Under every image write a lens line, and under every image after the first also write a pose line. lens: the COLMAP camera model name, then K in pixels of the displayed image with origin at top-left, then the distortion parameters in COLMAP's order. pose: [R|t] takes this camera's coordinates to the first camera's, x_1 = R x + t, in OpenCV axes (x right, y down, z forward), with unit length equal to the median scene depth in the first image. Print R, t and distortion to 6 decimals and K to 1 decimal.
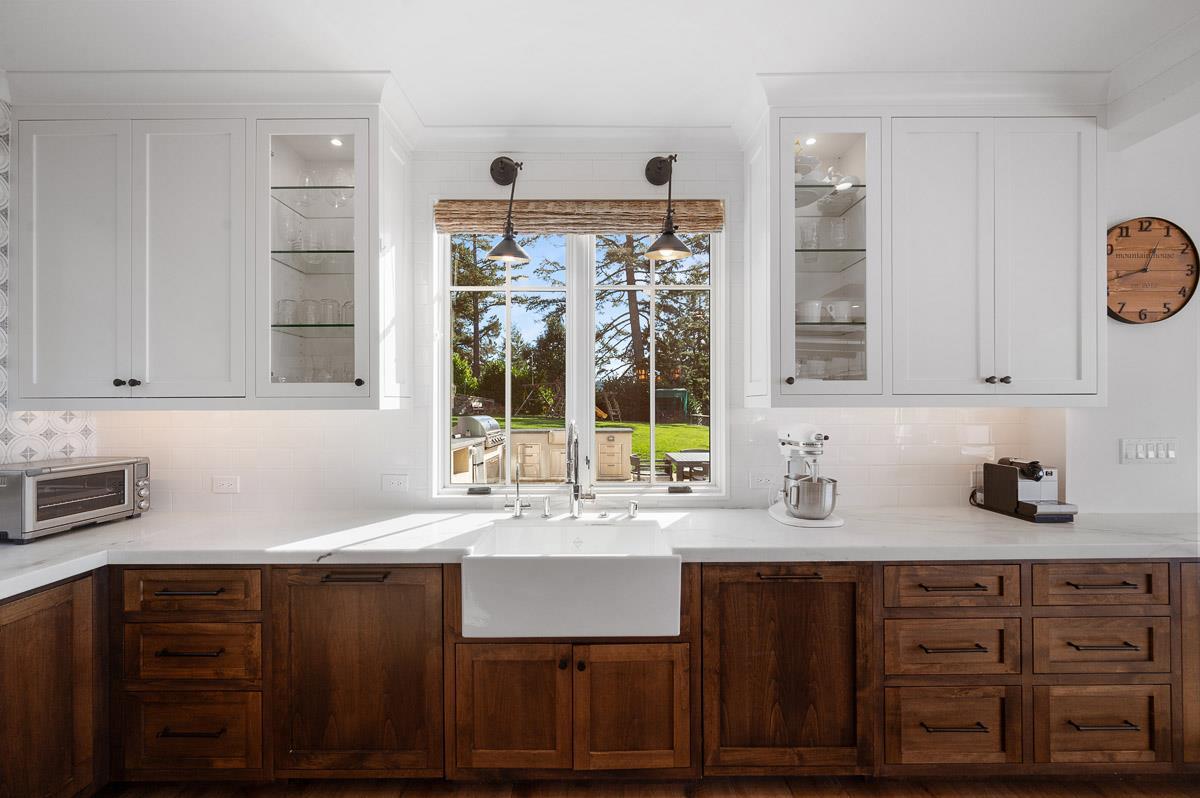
lens RADIAL K [[460.5, 0, 600.0], [0, 460.5, 406.0], [0, 0, 1]] dist [-0.003357, 0.000620]
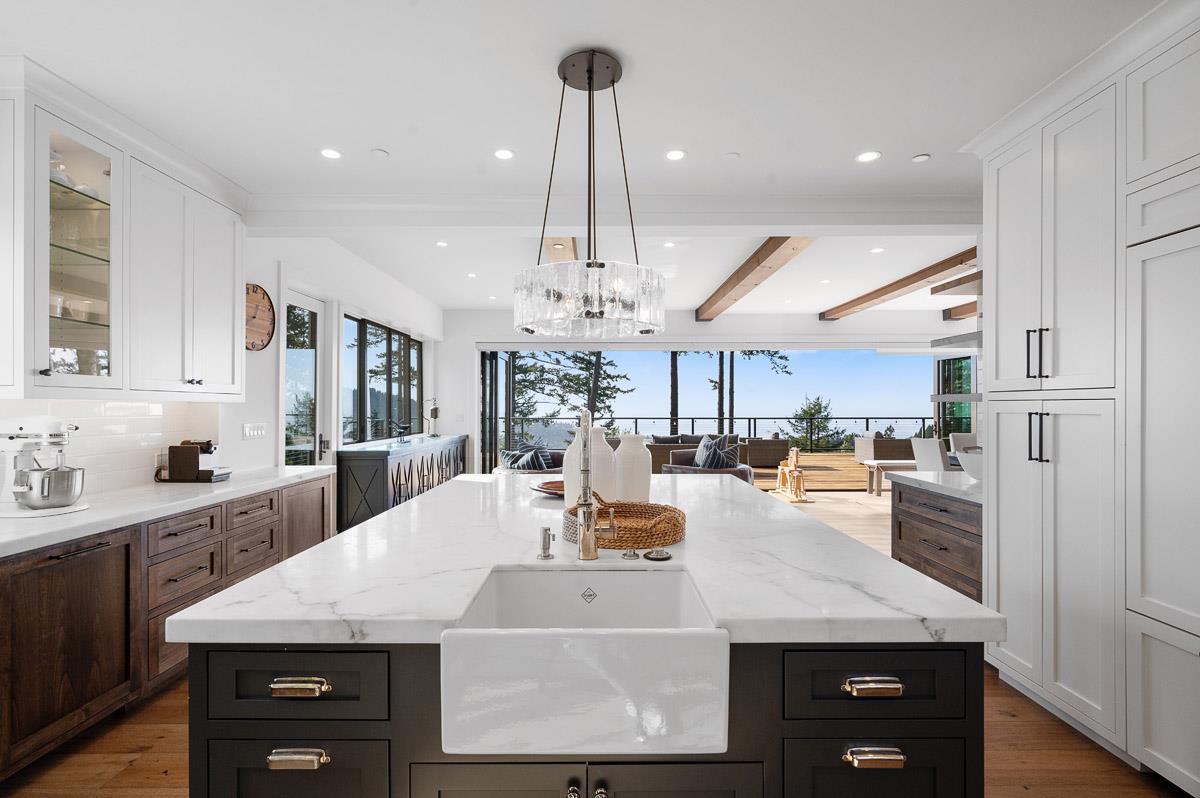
lens RADIAL K [[543.6, 0, 600.9], [0, 543.6, 405.8], [0, 0, 1]] dist [0.000944, -0.000236]
pose [[-0.007471, 0.006357, 0.999952, -0.778337], [0.000315, 0.999980, -0.006355, 0.026004], [-0.999972, 0.000267, -0.007473, -0.206810]]
